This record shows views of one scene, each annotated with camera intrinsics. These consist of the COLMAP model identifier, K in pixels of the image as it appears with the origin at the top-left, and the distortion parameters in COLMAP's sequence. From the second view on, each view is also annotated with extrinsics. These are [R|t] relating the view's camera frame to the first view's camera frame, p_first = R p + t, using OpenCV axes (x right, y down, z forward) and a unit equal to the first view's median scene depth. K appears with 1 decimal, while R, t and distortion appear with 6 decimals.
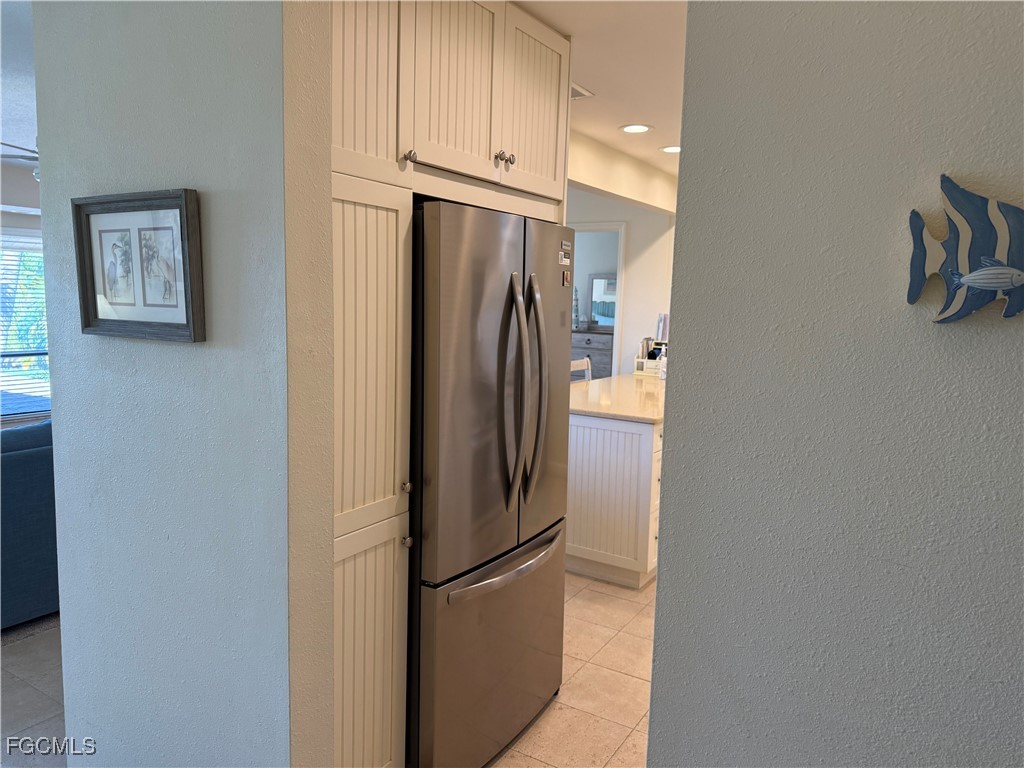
lens RADIAL K [[716.3, 0, 506.6], [0, 716.3, 391.0], [0, 0, 1]] dist [0.081928, -0.145170]
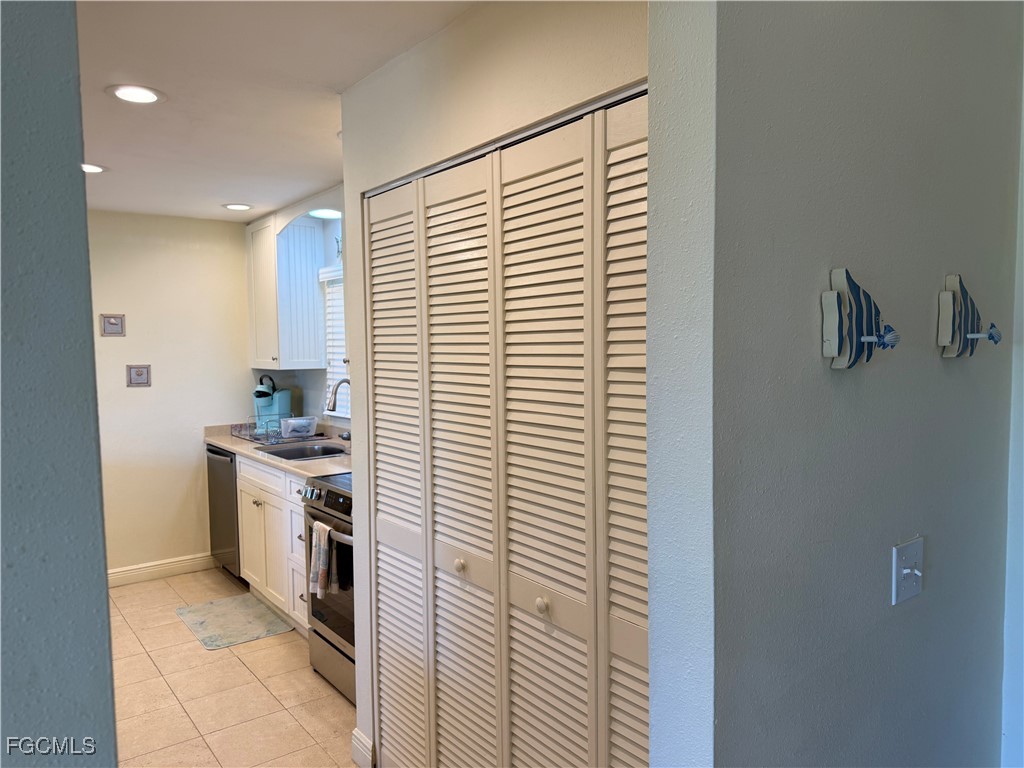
lens RADIAL K [[716.3, 0, 506.6], [0, 716.3, 391.0], [0, 0, 1]] dist [0.081928, -0.145170]
pose [[0.352976, -0.094746, 0.930823, -0.149840], [0.146852, 0.988139, 0.044893, -0.031728], [-0.924036, 0.120847, 0.362703, 0.162925]]
